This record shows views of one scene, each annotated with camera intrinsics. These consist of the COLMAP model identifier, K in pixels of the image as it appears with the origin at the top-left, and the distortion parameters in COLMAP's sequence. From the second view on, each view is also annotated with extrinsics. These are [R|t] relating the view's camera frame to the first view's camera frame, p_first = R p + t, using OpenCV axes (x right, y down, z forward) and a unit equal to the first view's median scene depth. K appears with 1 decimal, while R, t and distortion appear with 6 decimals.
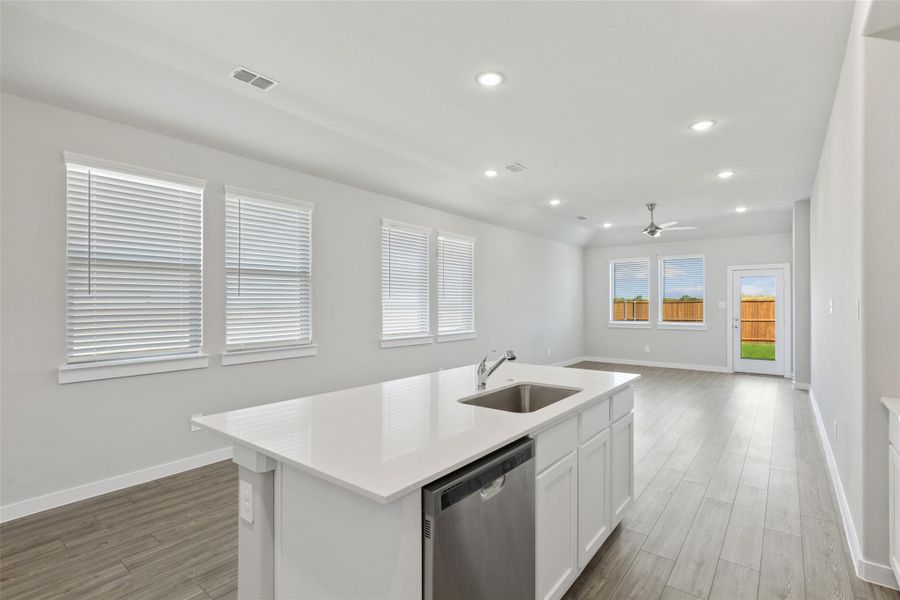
lens RADIAL K [[430.3, 0, 450.0], [0, 430.3, 300.0], [0, 0, 1]] dist [0.042987, -0.000049]
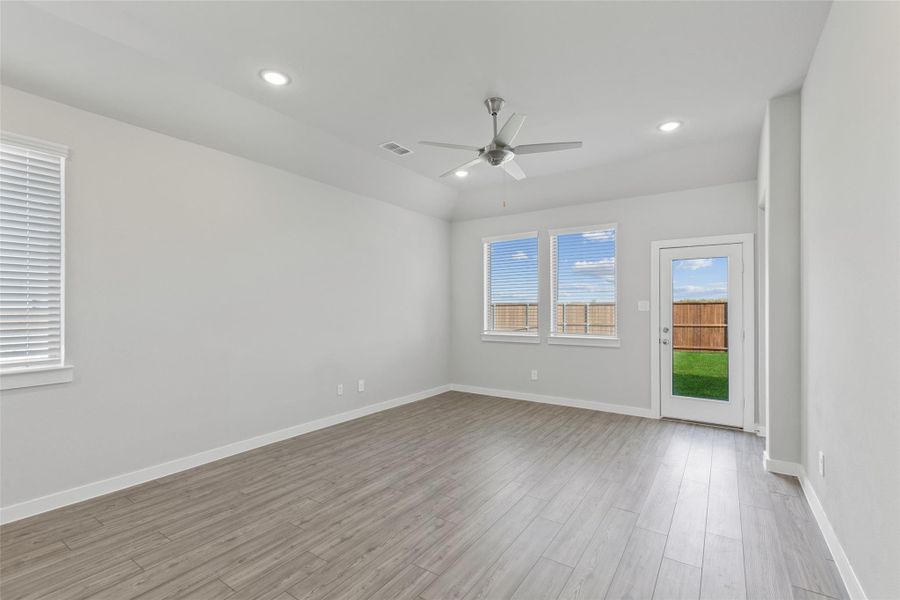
lens RADIAL K [[384.5, 0, 448.7], [0, 384.5, 303.0], [0, 0, 1]] dist [0.021417, -0.000145]
pose [[0.999383, 0.000653, 0.035120, 0.340275], [-0.000552, 0.999996, -0.002904, 0.009223], [-0.035121, 0.002882, 0.999379, 0.484026]]
